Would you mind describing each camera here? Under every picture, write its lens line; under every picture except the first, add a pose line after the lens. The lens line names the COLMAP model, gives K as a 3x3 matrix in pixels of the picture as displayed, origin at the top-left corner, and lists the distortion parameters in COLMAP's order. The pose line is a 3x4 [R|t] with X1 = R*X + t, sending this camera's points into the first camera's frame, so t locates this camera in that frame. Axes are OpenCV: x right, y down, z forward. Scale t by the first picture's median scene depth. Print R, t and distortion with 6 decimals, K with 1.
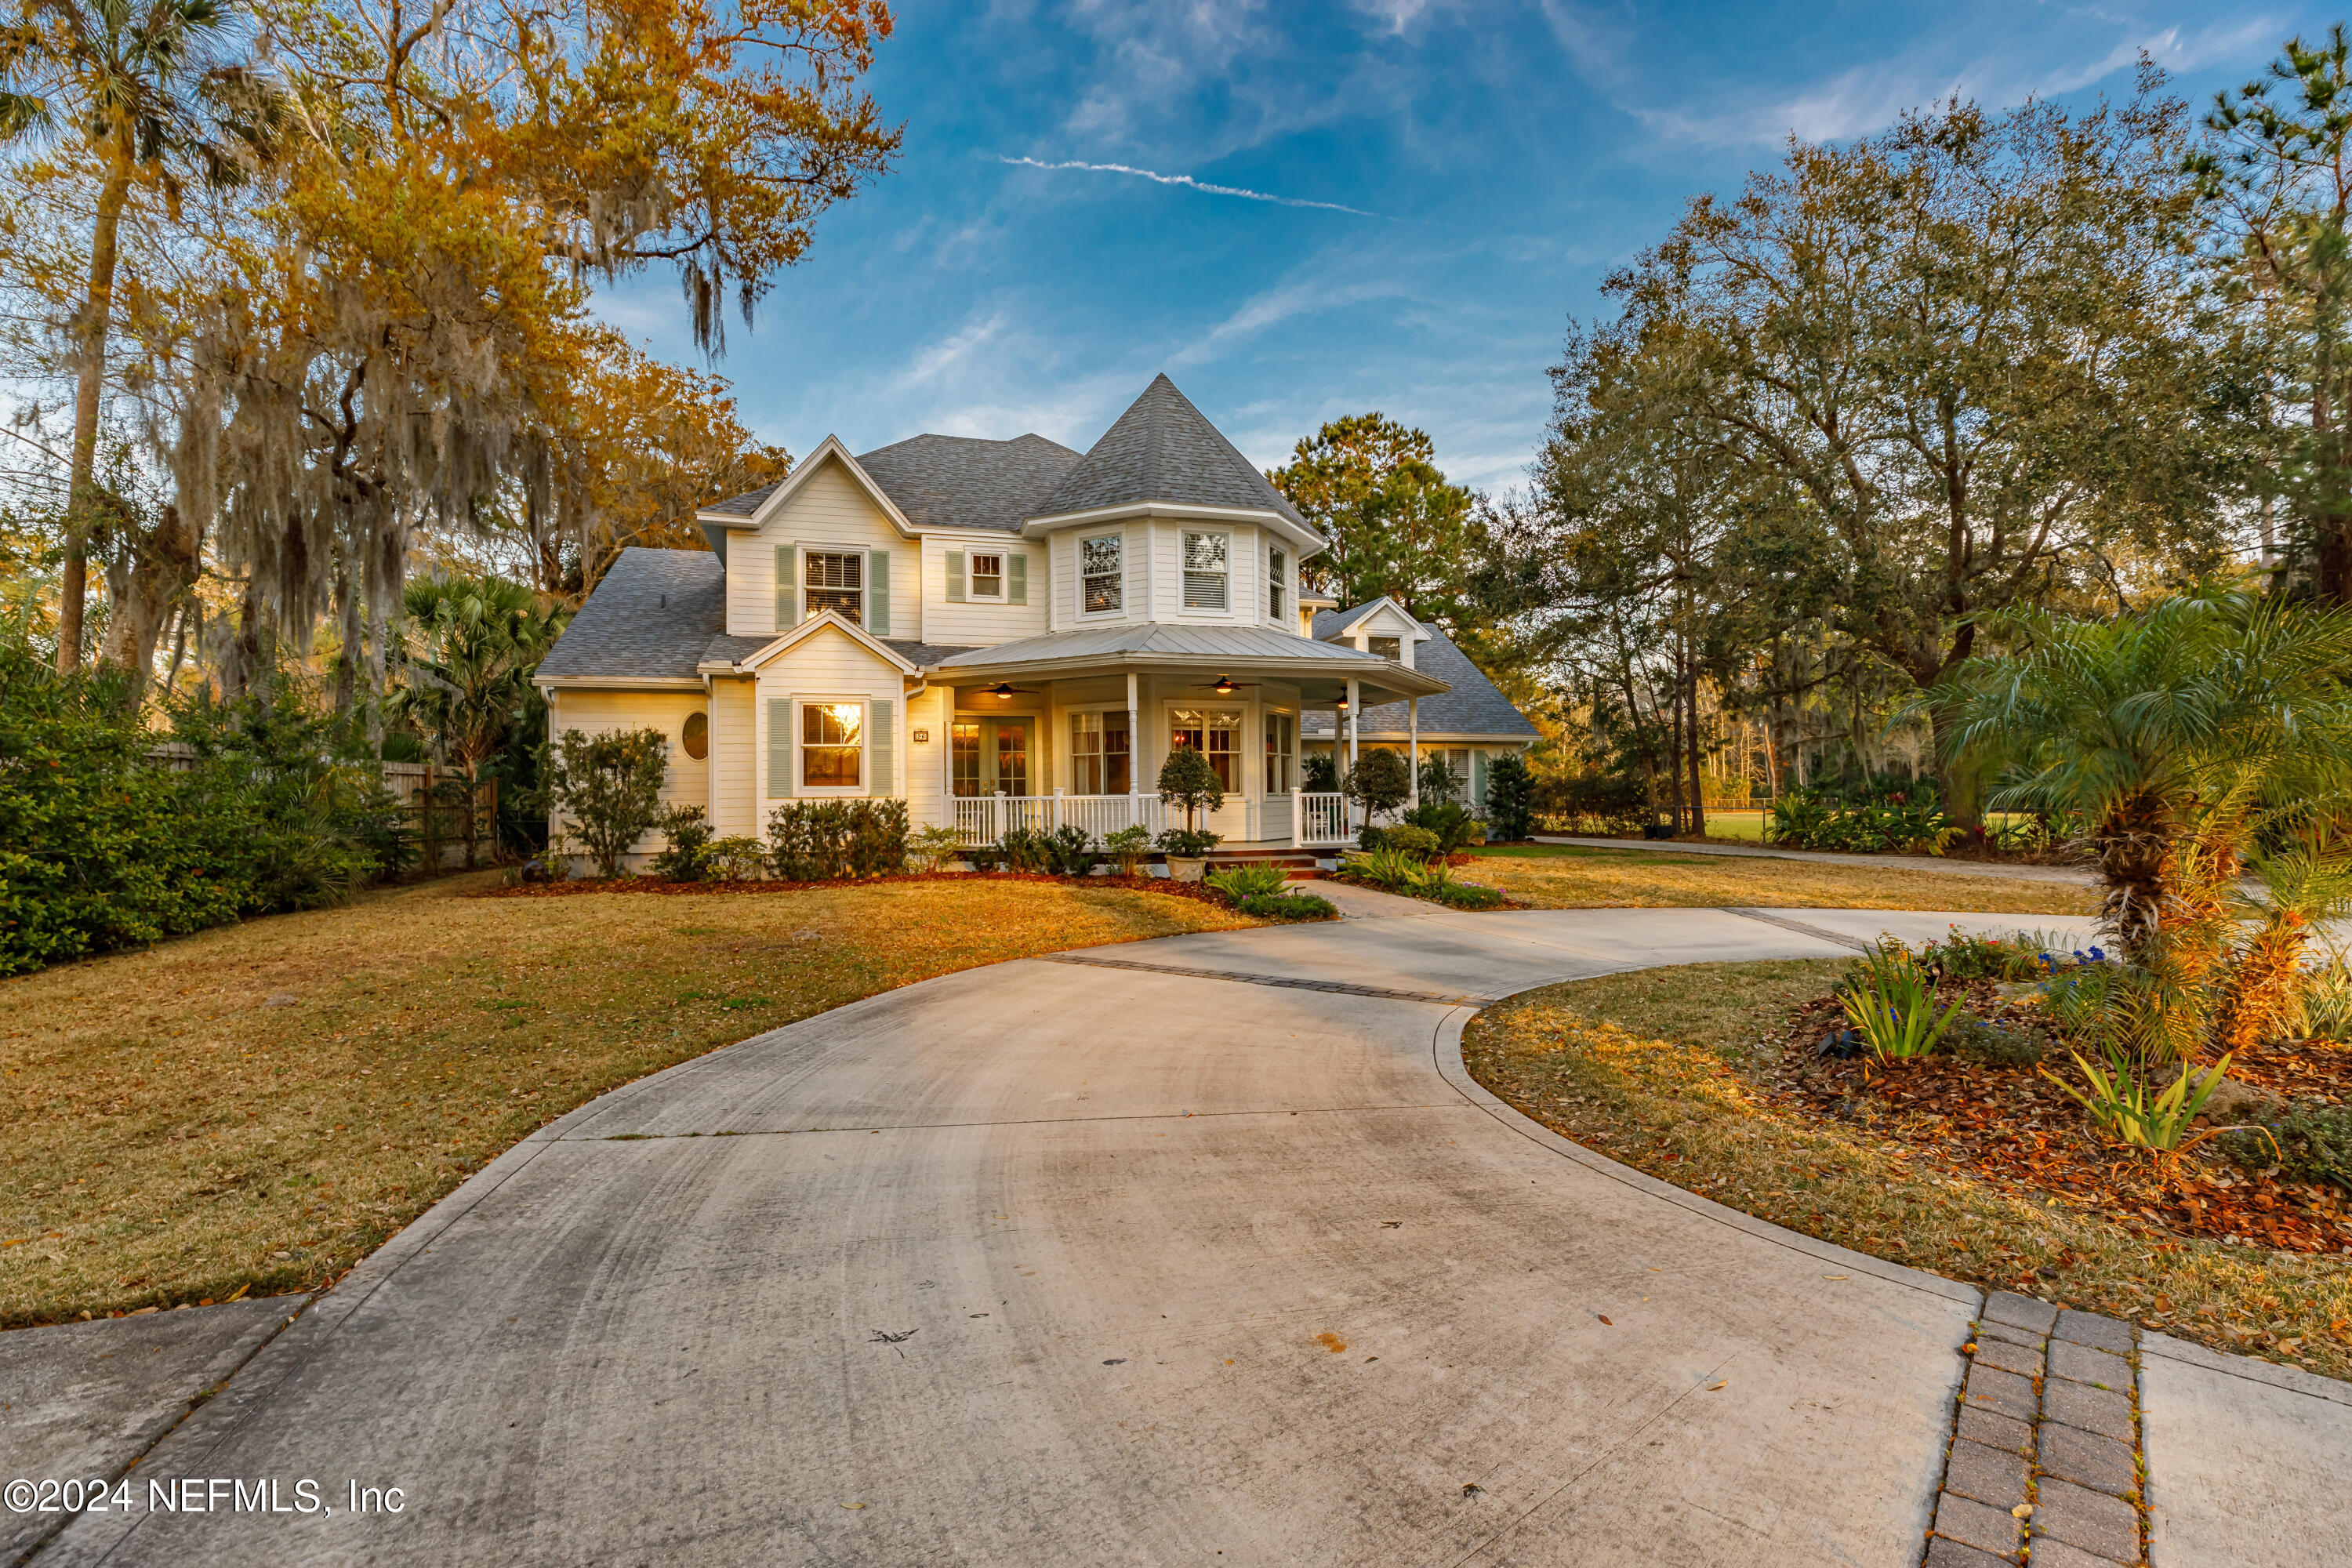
lens RADIAL K [[1059.7, 0, 1176.0], [0, 1059.7, 784.0], [0, 0, 1]] dist [-0.000316, -0.000081]
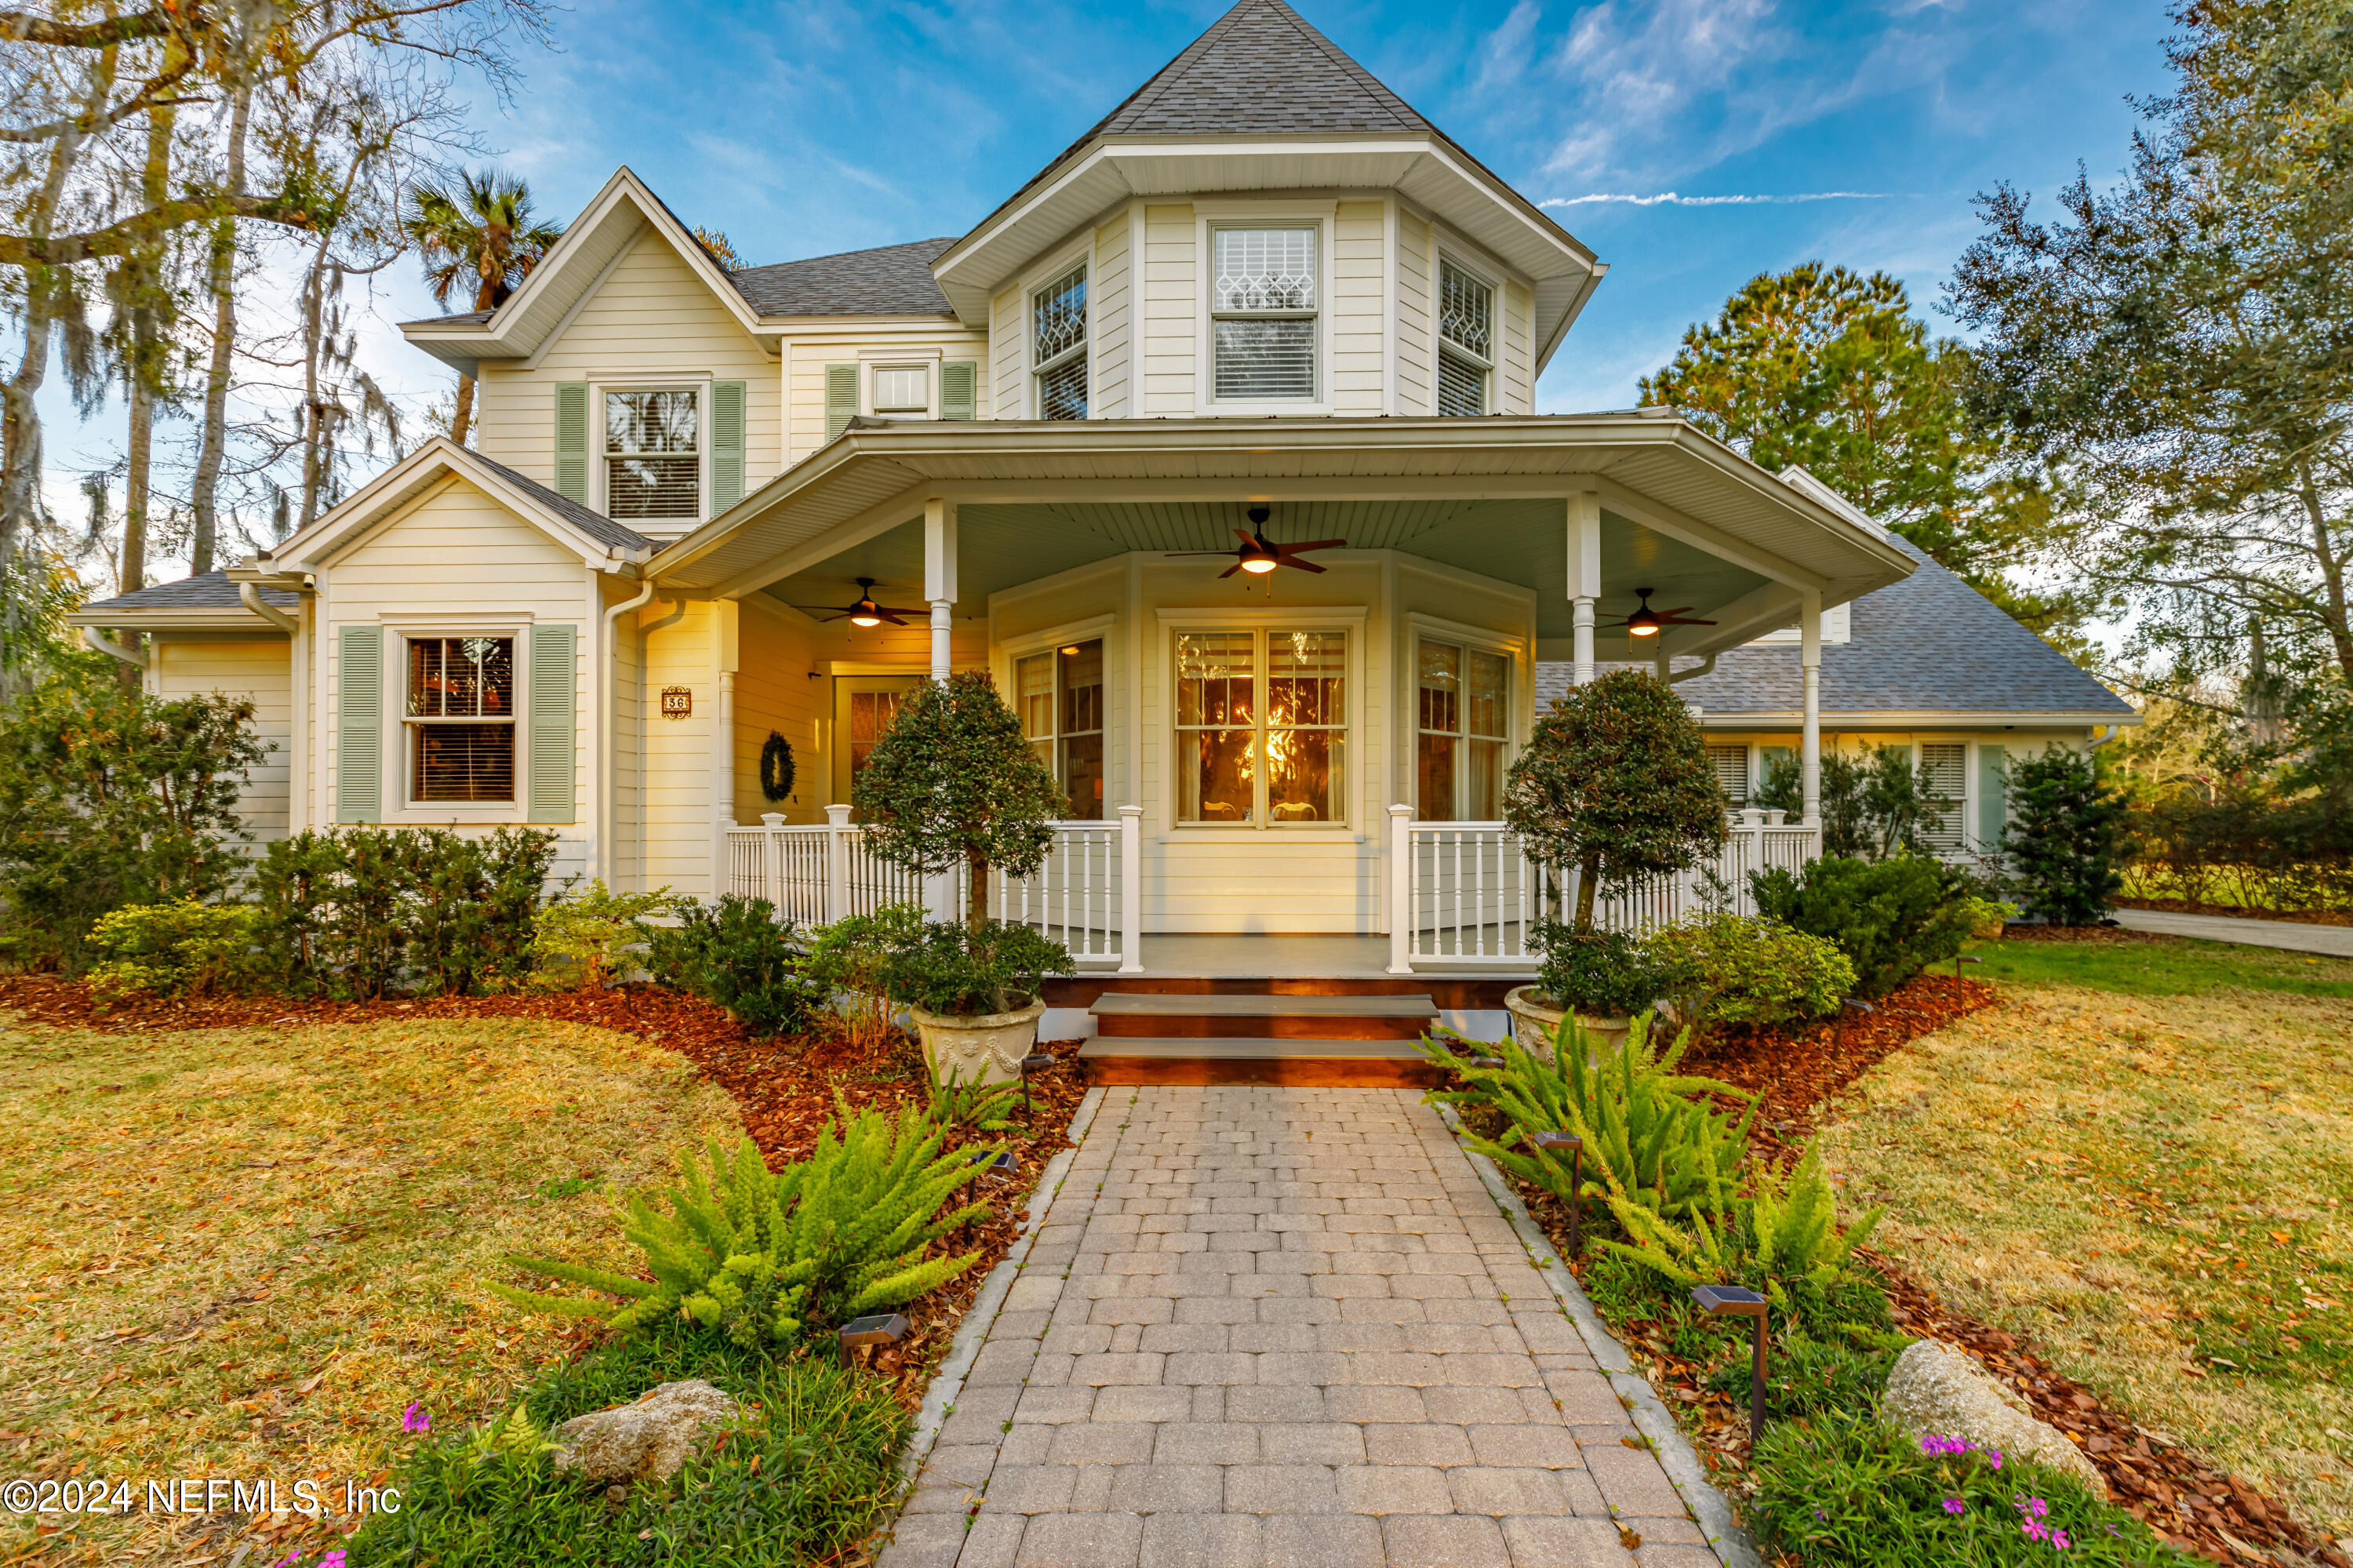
lens RADIAL K [[1102.1, 0, 1216.9], [0, 1102.1, 826.1], [0, 0, 1]] dist [0.004929, 0.000263]
pose [[0.947177, 0.007261, -0.320629, 0.139753], [-0.004728, 0.999951, 0.008678, 0.005794], [0.320676, -0.006703, 0.947165, 0.503831]]
